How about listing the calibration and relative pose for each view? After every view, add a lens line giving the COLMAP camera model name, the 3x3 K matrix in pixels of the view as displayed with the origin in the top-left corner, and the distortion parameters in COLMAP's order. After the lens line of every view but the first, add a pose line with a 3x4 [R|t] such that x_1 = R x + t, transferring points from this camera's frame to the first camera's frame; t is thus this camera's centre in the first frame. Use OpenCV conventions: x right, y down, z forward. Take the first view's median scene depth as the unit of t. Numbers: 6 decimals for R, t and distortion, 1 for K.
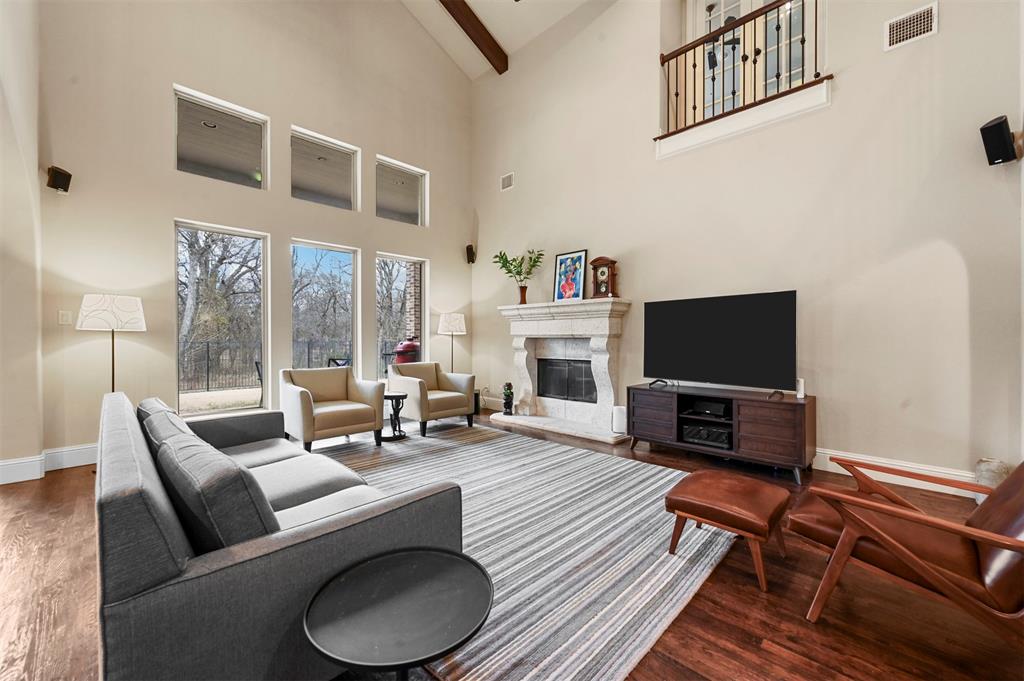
lens RADIAL K [[403.1, 0, 506.6], [0, 403.1, 338.0], [0, 0, 1]] dist [-0.004325, 0.001242]
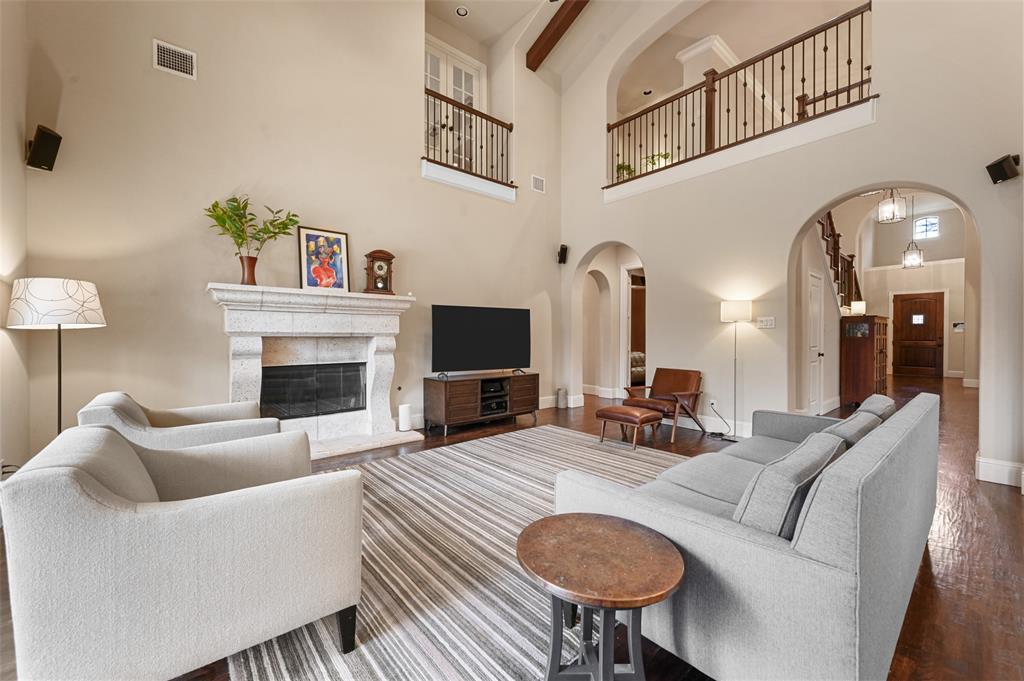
lens RADIAL K [[403.1, 0, 512.5], [0, 403.1, 338.0], [0, 0, 1]] dist [-0.004325, 0.001242]
pose [[0.084579, -0.002027, 0.996415, -0.656285], [0.000276, 0.999998, 0.002011, 0.000397], [-0.996417, 0.000105, 0.084579, 0.606667]]
